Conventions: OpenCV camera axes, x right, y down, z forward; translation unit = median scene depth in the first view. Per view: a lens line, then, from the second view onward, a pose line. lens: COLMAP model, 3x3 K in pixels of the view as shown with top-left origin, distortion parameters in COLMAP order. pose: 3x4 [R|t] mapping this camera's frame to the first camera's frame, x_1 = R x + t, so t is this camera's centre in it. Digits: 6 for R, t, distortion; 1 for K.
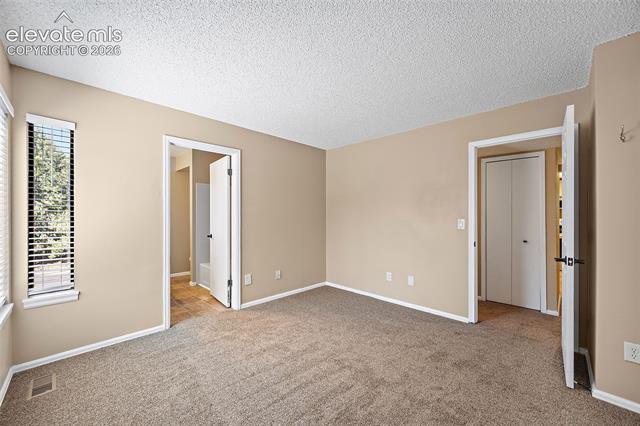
lens RADIAL K [[256.5, 0, 316.6], [0, 256.5, 210.0], [0, 0, 1]] dist [-0.004855, -0.000533]
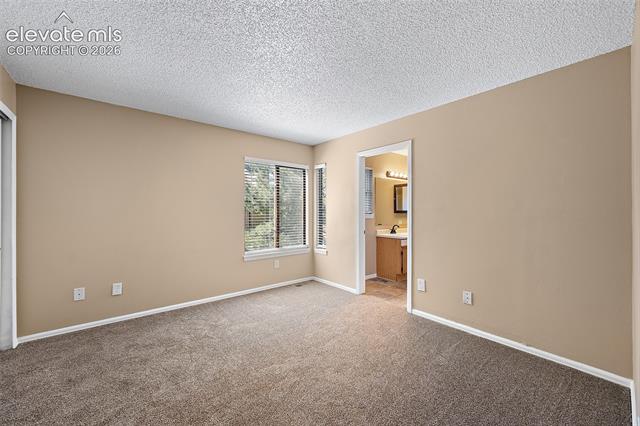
lens RADIAL K [[256.5, 0, 316.6], [0, 256.5, 210.0], [0, 0, 1]] dist [-0.004855, -0.000533]
pose [[-0.122652, -0.006440, -0.992429, 0.723211], [0.017433, 0.999811, -0.008642, 0.020609], [0.992297, -0.018361, -0.122517, 0.856383]]
